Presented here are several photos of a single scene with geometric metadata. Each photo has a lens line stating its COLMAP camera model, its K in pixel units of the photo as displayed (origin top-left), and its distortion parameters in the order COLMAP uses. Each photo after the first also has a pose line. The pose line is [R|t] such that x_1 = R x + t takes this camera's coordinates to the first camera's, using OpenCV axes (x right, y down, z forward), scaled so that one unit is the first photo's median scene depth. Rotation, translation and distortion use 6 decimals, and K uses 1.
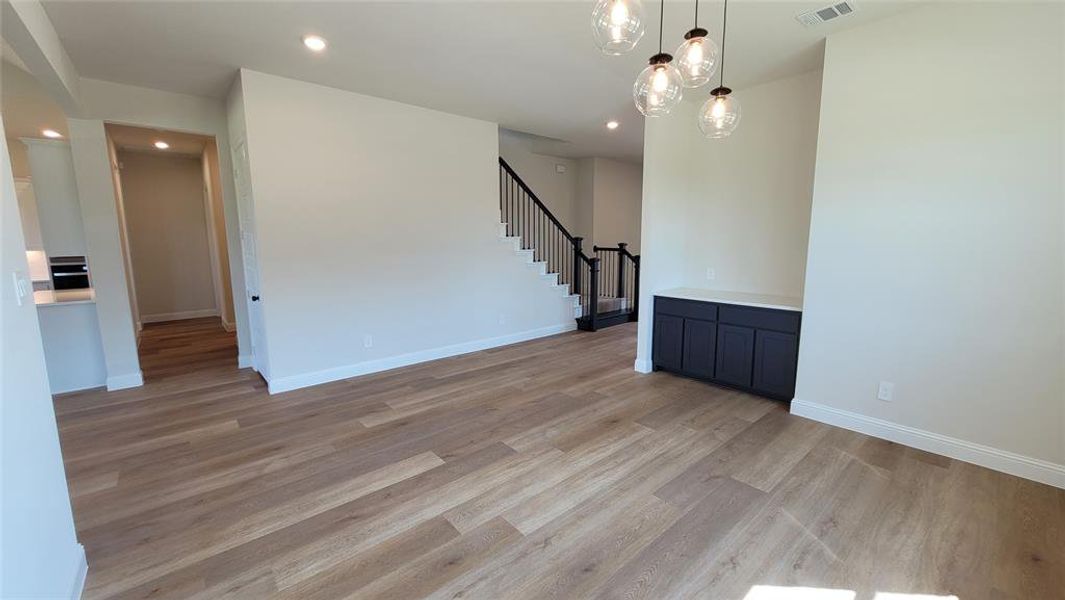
lens RADIAL K [[423.1, 0, 531.7], [0, 423.1, 299.5], [0, 0, 1]] dist [-0.000323, 0.000059]
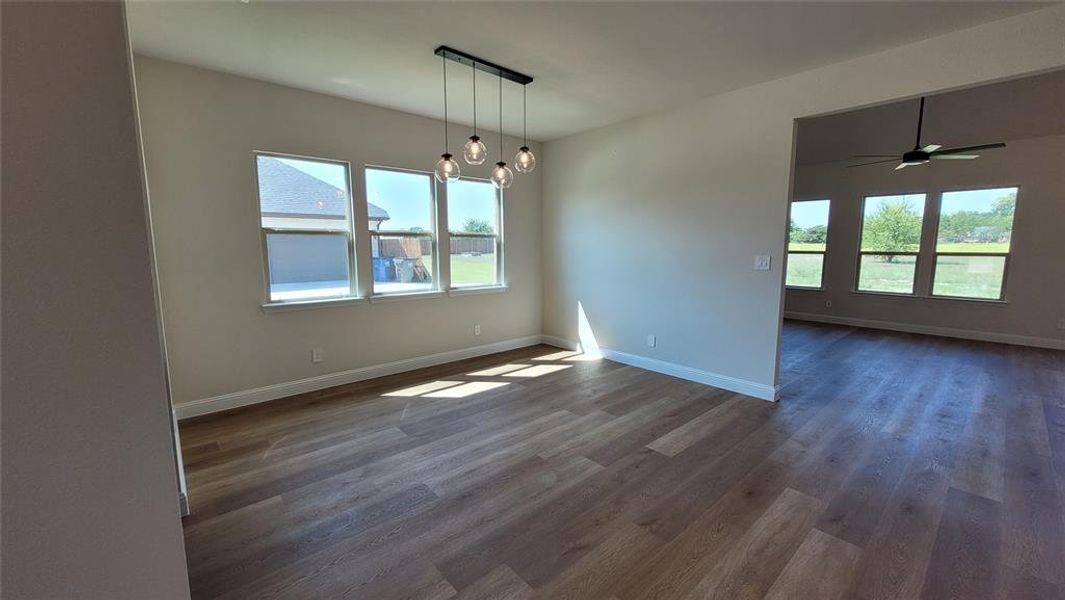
lens RADIAL K [[423.1, 0, 534.6], [0, 423.1, 300.3], [0, 0, 1]] dist [-0.000323, 0.000059]
pose [[-0.999850, 0.009155, -0.014722, 0.098649], [0.004819, 0.962496, 0.271252, -0.285458], [0.016653, 0.271140, -0.962396, 1.962226]]
